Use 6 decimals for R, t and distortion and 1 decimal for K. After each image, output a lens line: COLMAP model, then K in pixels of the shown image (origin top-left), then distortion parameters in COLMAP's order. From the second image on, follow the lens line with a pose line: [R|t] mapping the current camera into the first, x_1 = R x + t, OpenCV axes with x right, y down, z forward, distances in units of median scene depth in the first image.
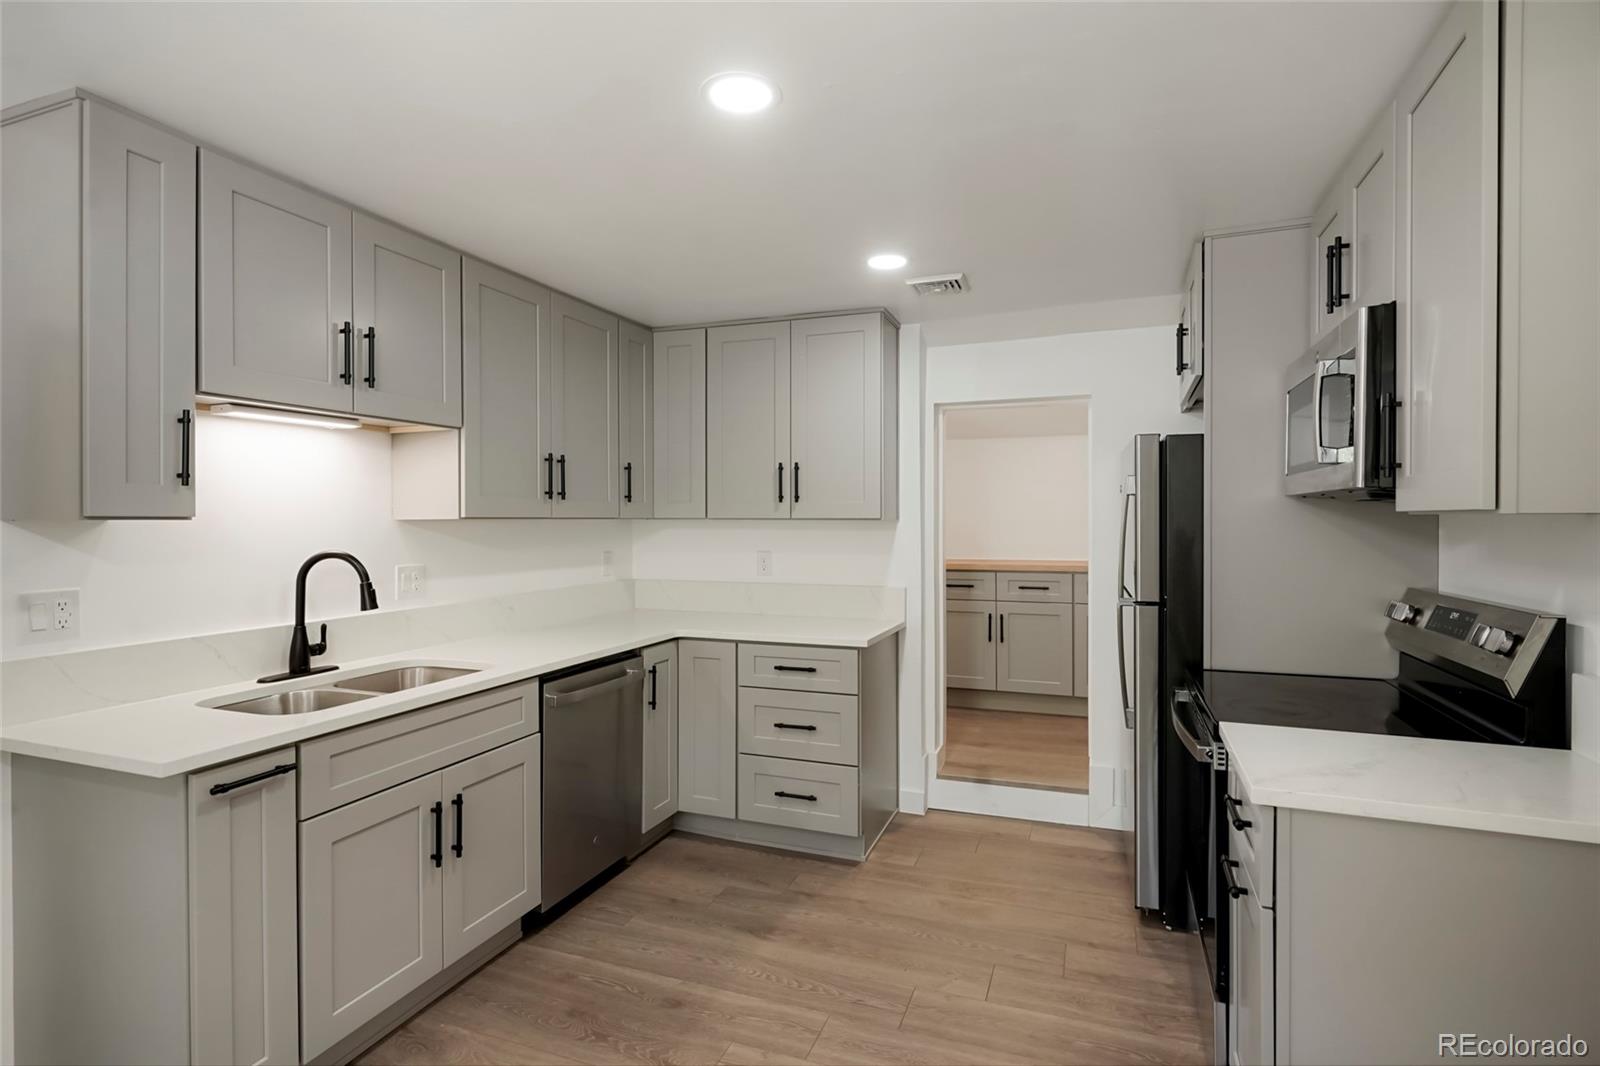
lens RADIAL K [[816.9, 0, 795.5], [0, 816.9, 524.1], [0, 0, 1]] dist [-0.005177, 0.001231]
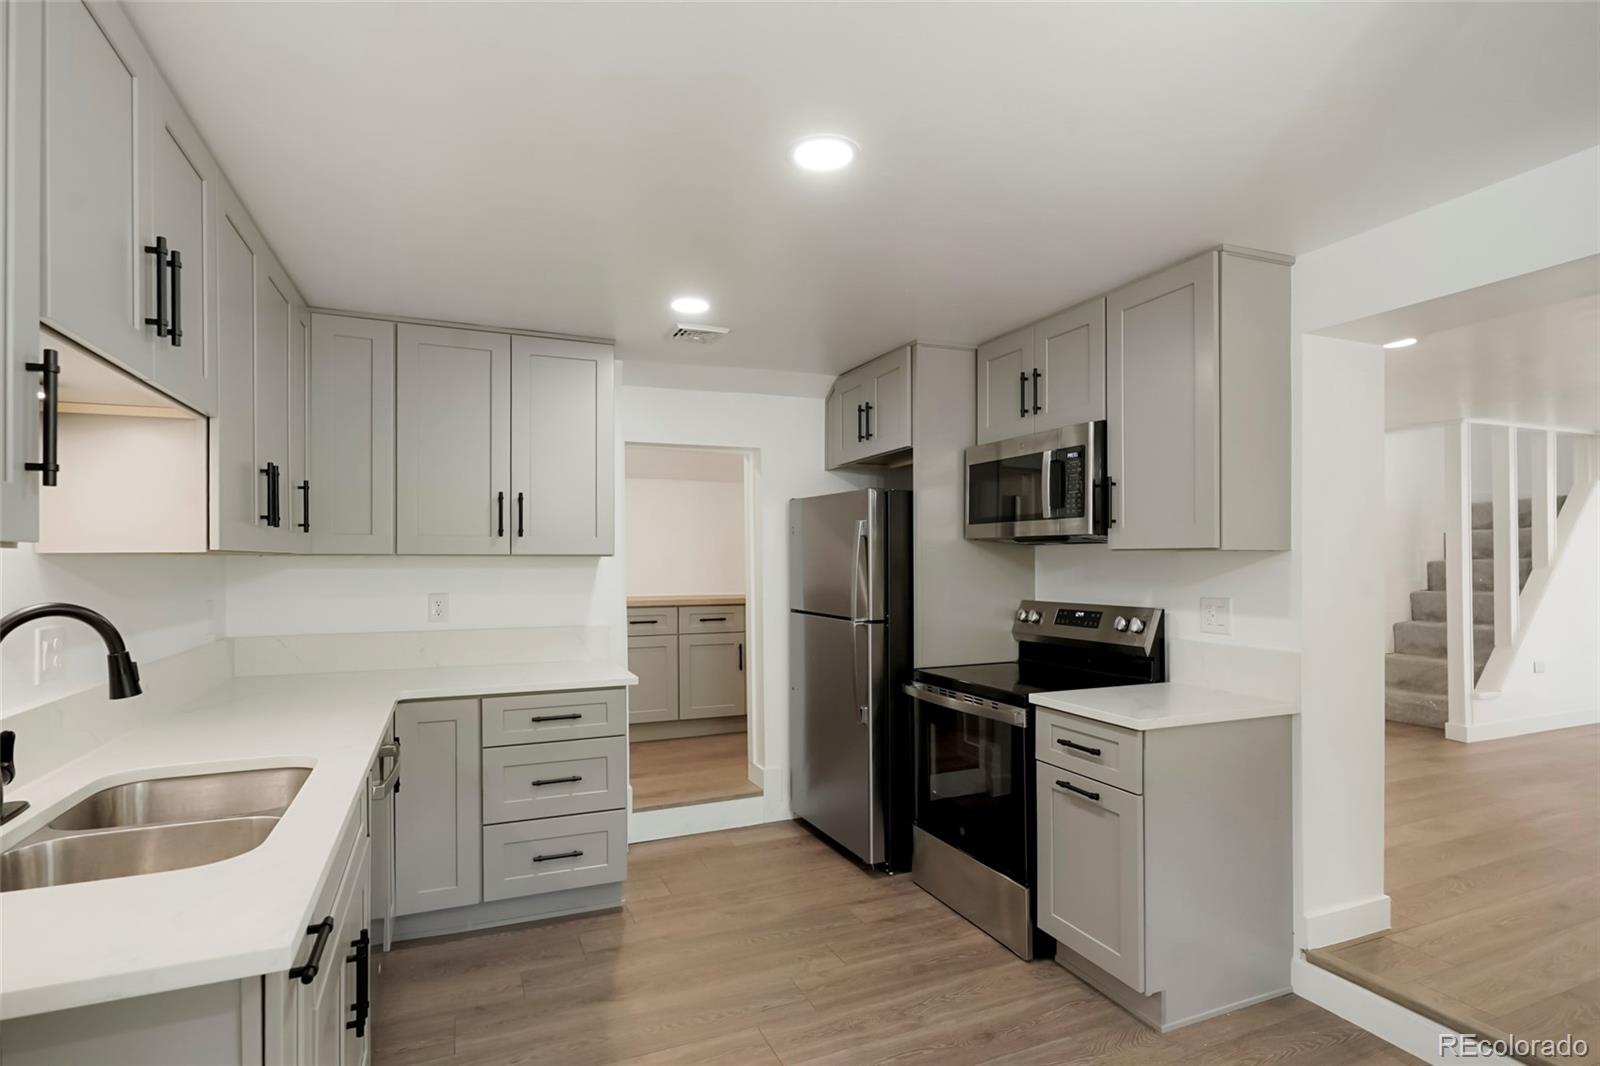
lens RADIAL K [[816.9, 0, 830.1], [0, 816.9, 558.7], [0, 0, 1]] dist [-0.005177, 0.001231]
pose [[0.703276, -0.000215, 0.710917, -0.472390], [0.005785, 0.999969, -0.005421, 0.004911], [-0.710894, 0.007925, 0.703255, 0.143406]]
